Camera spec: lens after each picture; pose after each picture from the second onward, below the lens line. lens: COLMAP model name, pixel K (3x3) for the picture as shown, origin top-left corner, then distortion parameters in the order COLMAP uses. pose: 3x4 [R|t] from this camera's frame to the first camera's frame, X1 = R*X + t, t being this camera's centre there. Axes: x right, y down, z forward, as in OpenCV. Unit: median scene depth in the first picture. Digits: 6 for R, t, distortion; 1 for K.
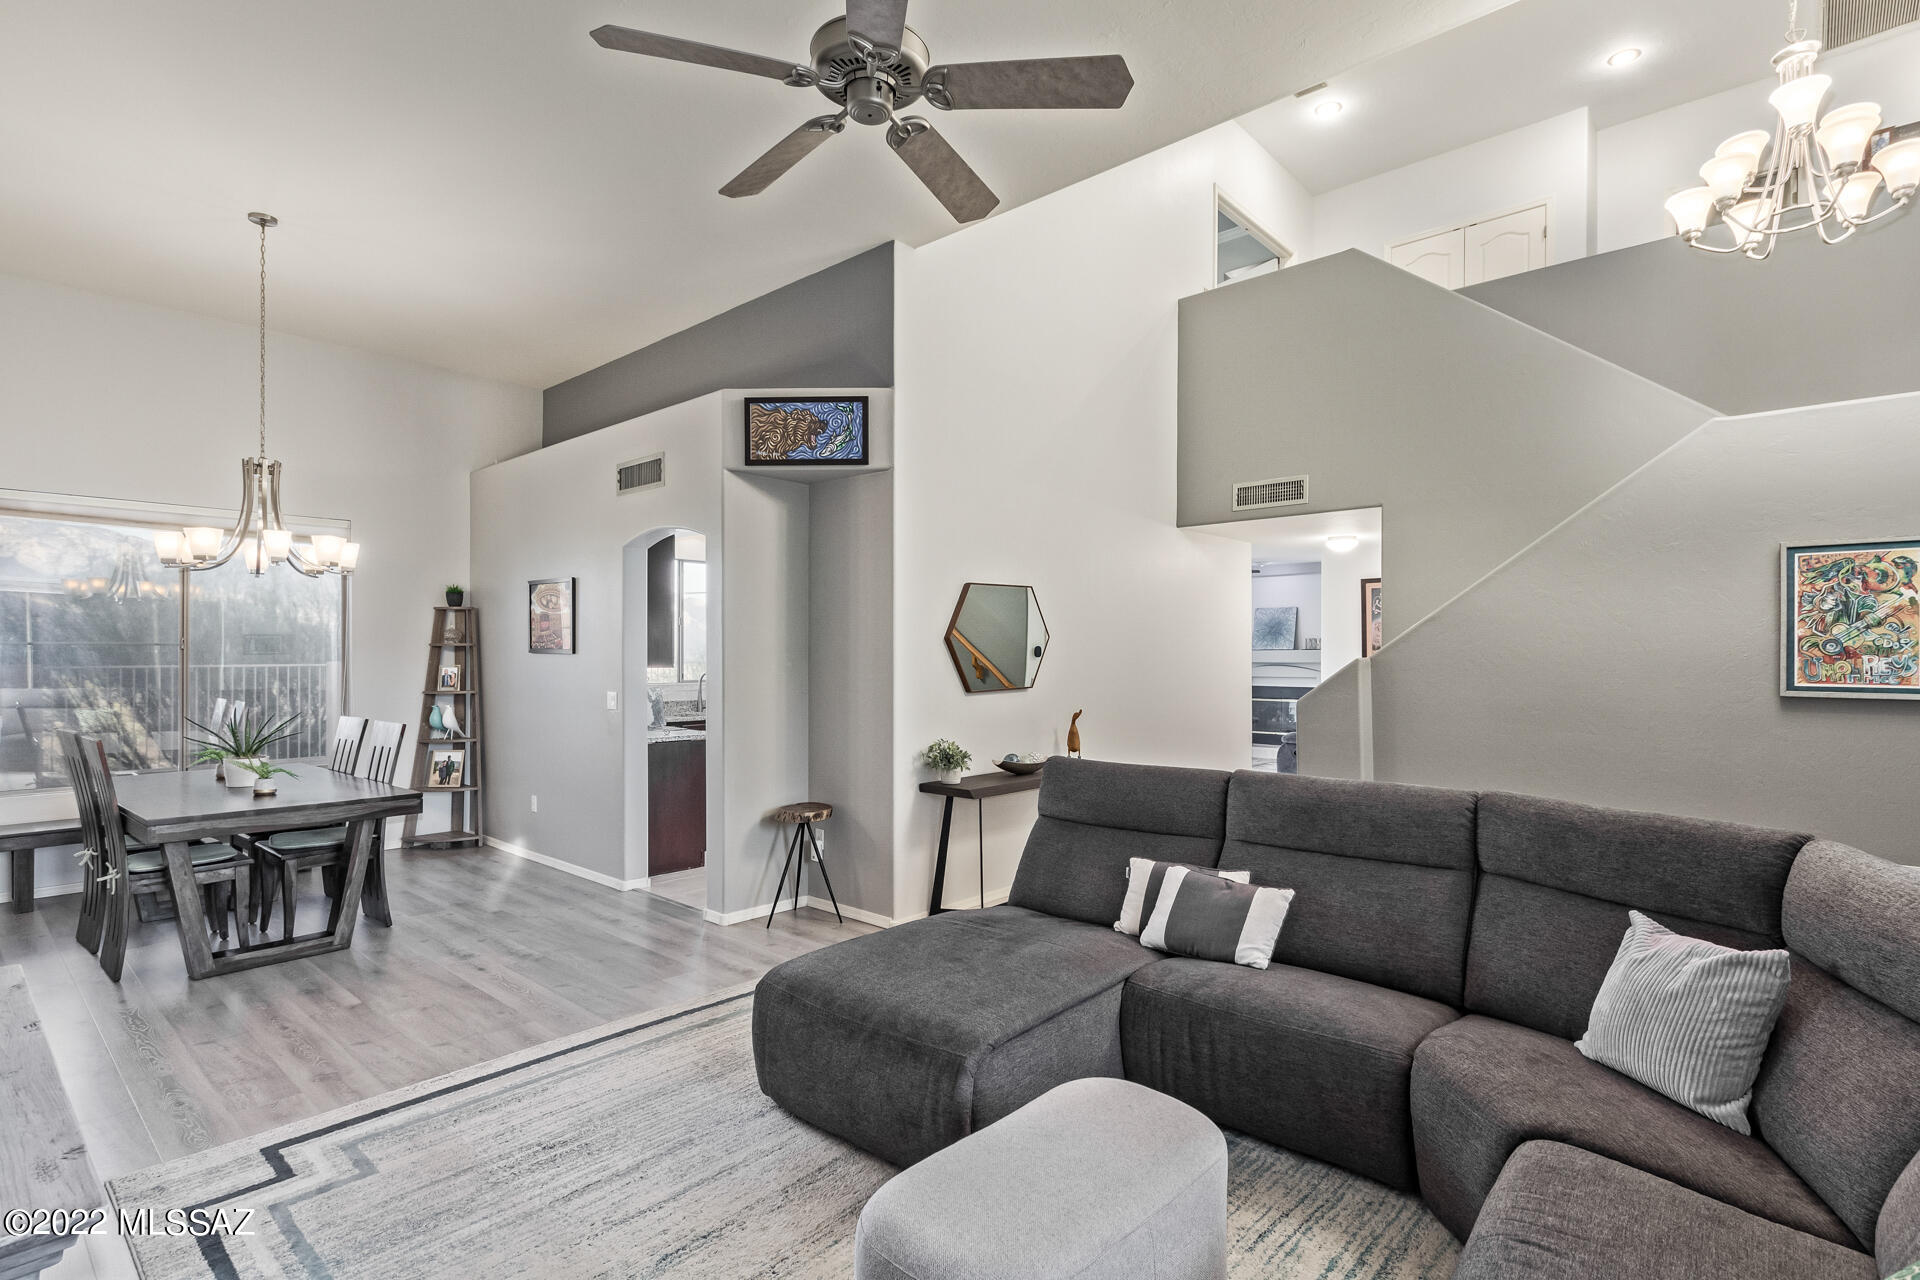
lens RADIAL K [[930.6, 0, 962.1], [0, 930.6, 655.3], [0, 0, 1]] dist [0.000458, -0.000007]
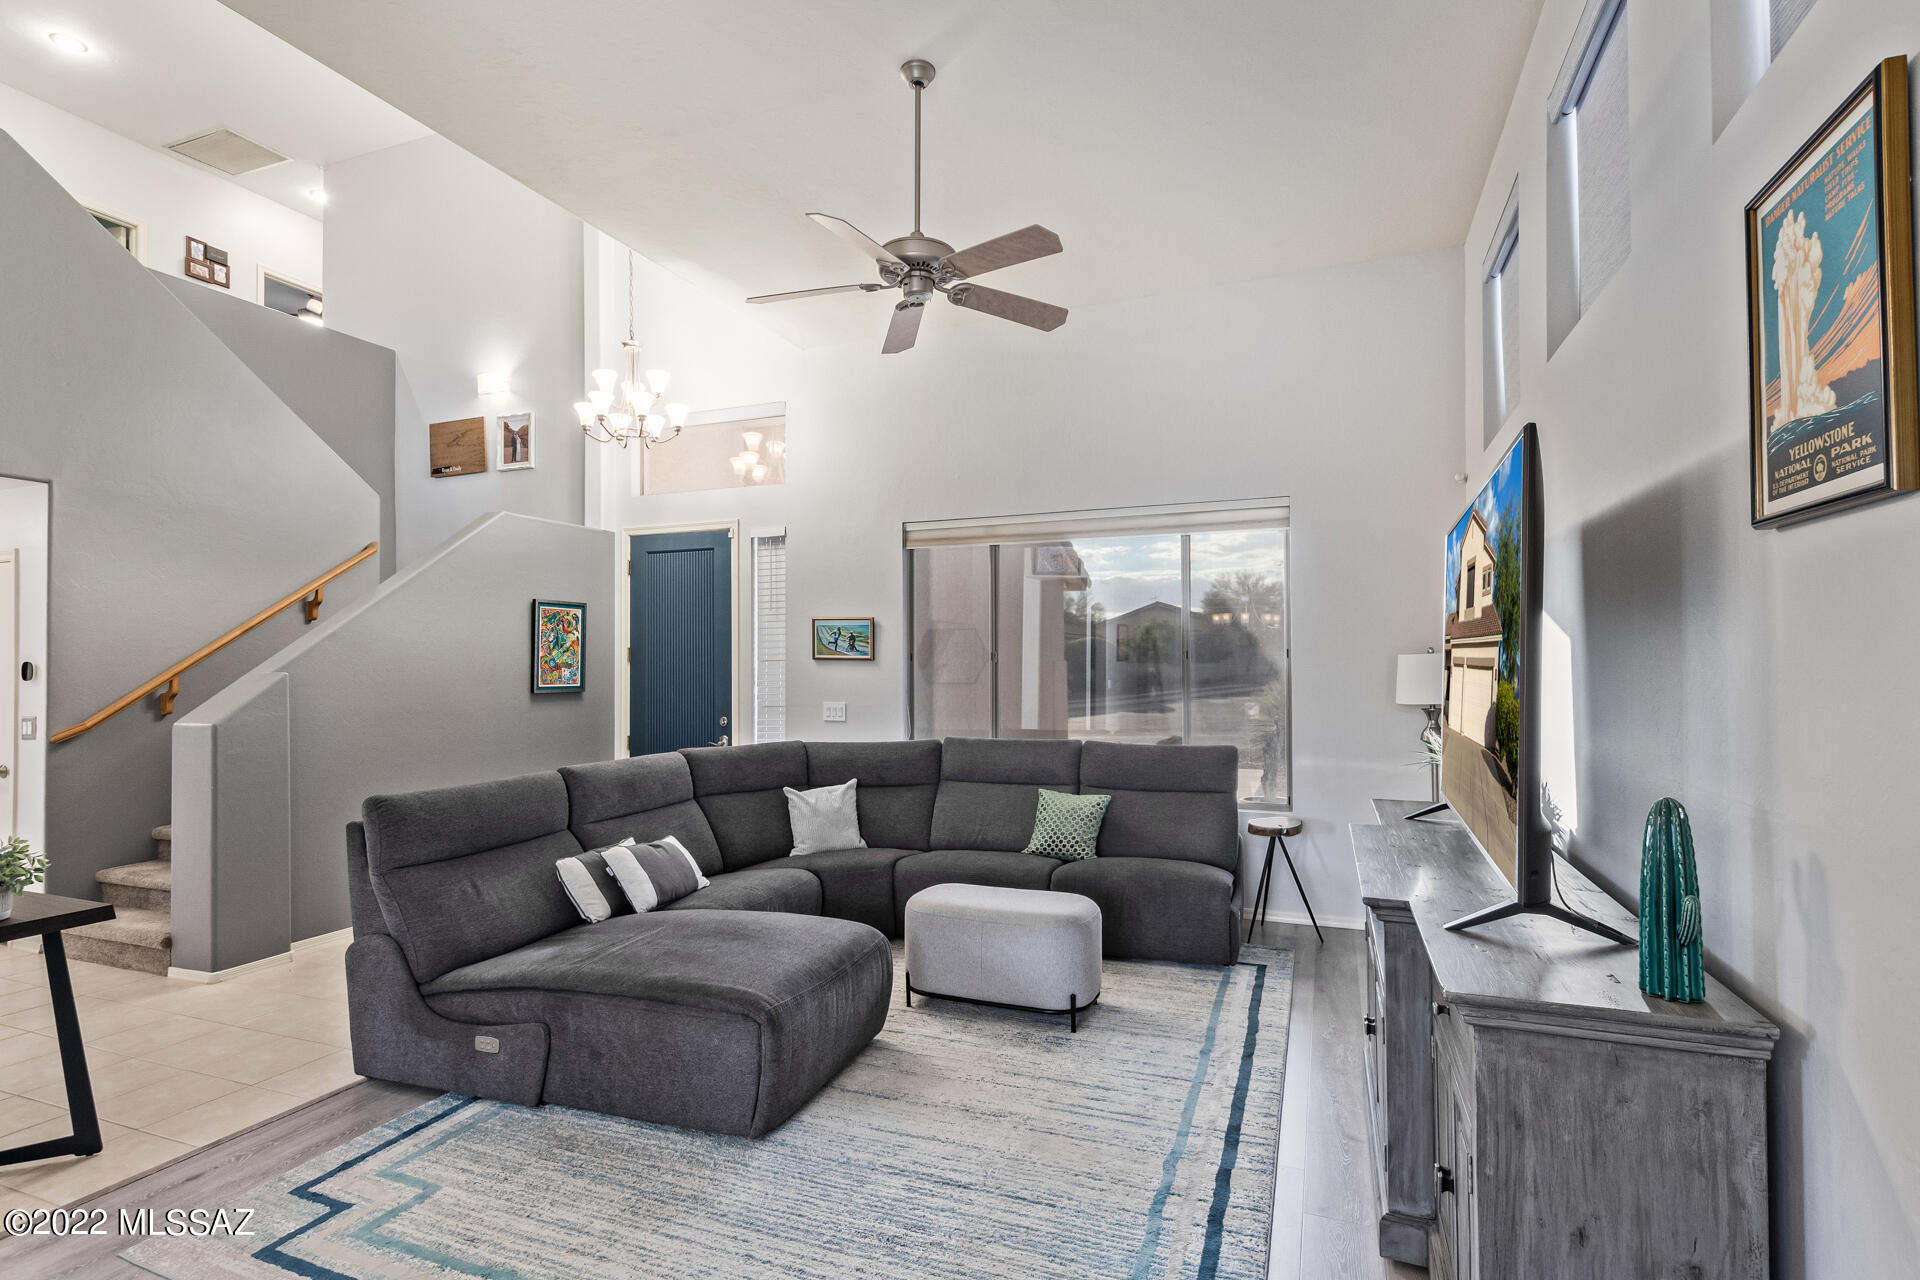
lens RADIAL K [[930.6, 0, 962.1], [0, 930.6, 655.3], [0, 0, 1]] dist [0.000458, -0.000007]
pose [[-0.356619, 0.014063, 0.934144, -1.090821], [0.003184, 0.999899, -0.013838, 0.003229], [-0.934244, -0.001961, -0.356628, 1.069895]]
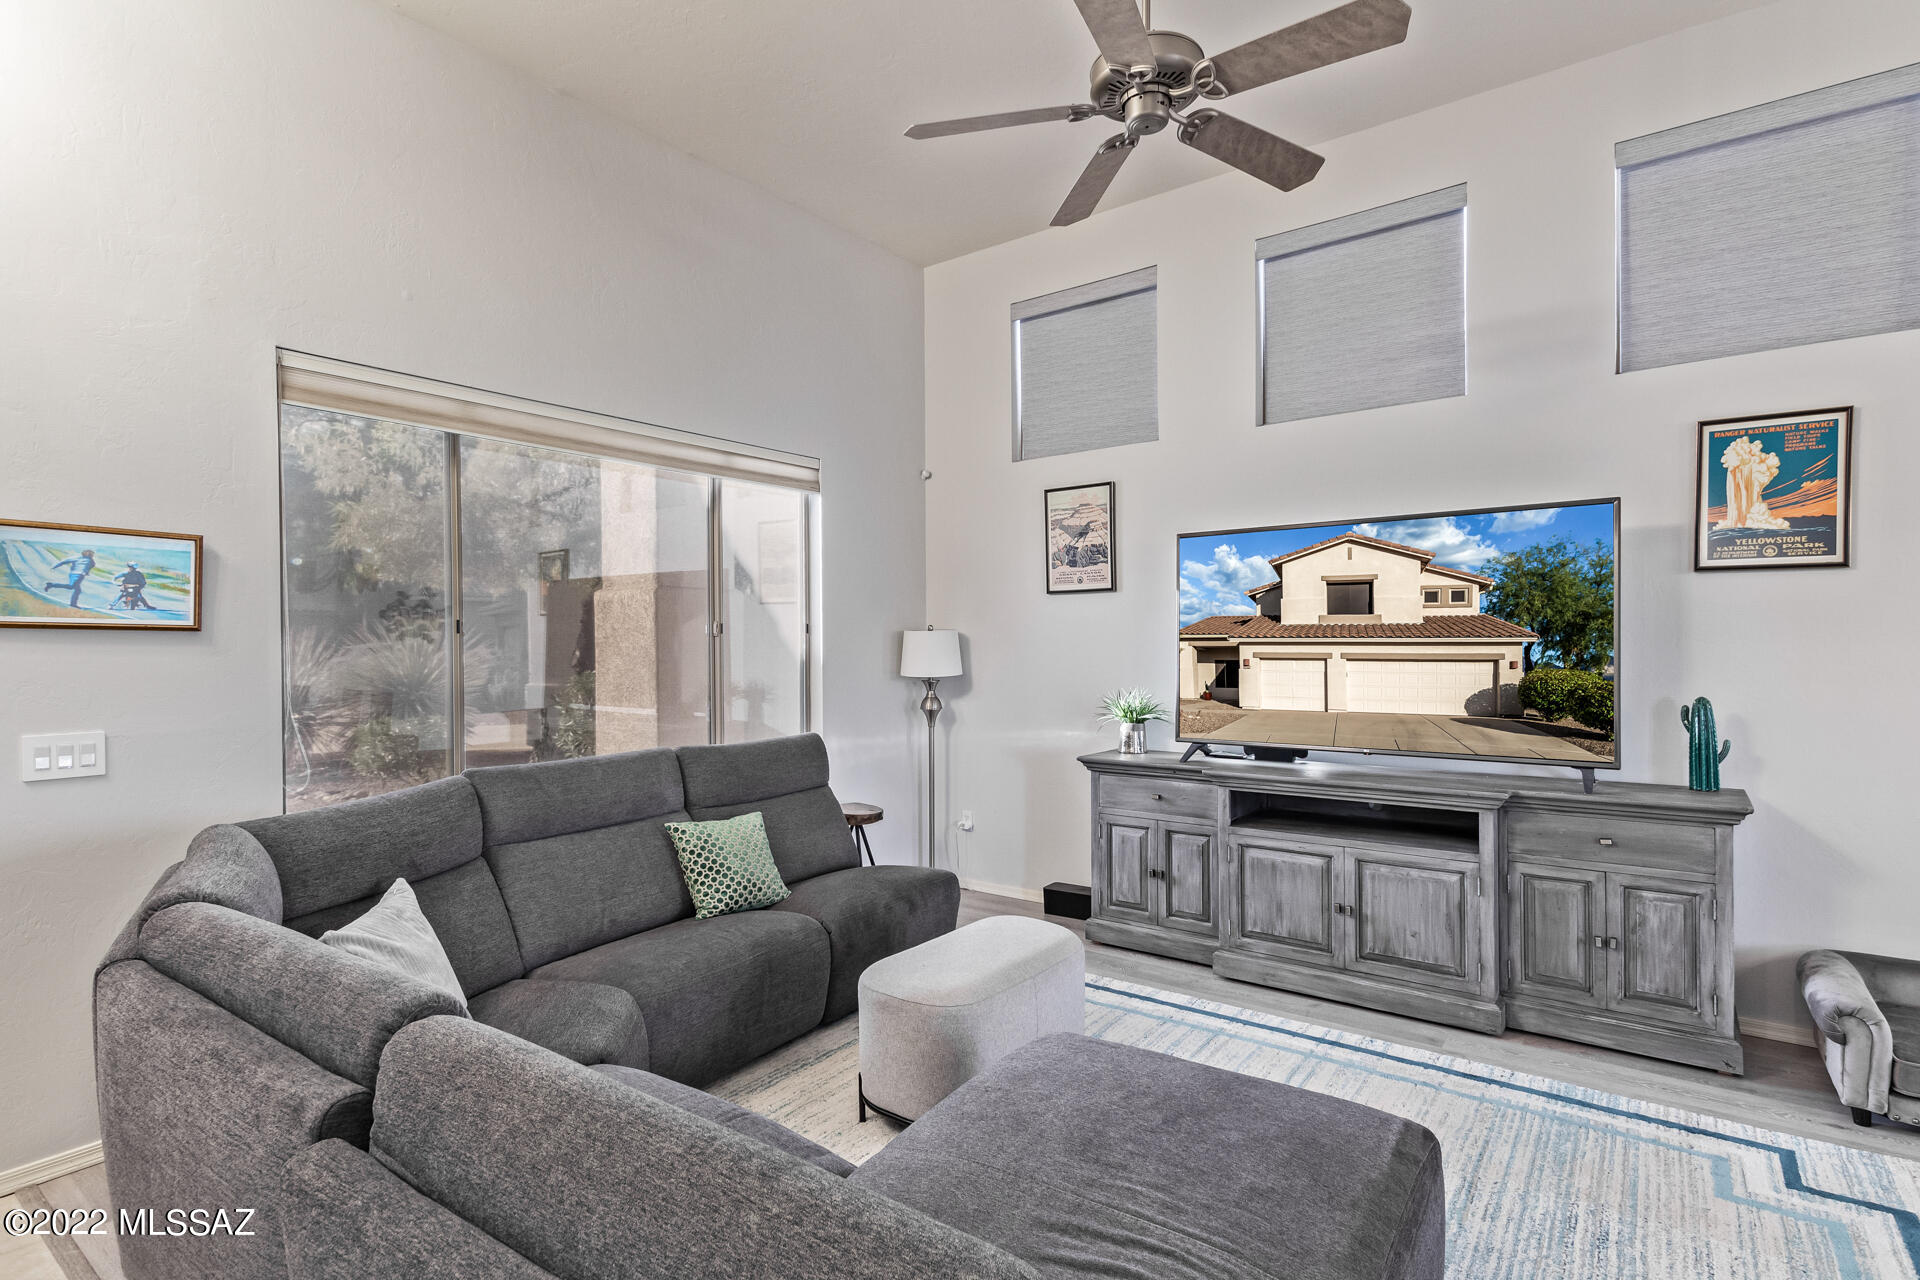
lens RADIAL K [[930.6, 0, 962.1], [0, 930.6, 655.3], [0, 0, 1]] dist [0.000458, -0.000007]
pose [[-0.995165, 0.012201, -0.097454, 0.153094], [0.010790, 0.999829, 0.014998, 0.004128], [0.097620, 0.013874, -0.995127, 1.493154]]
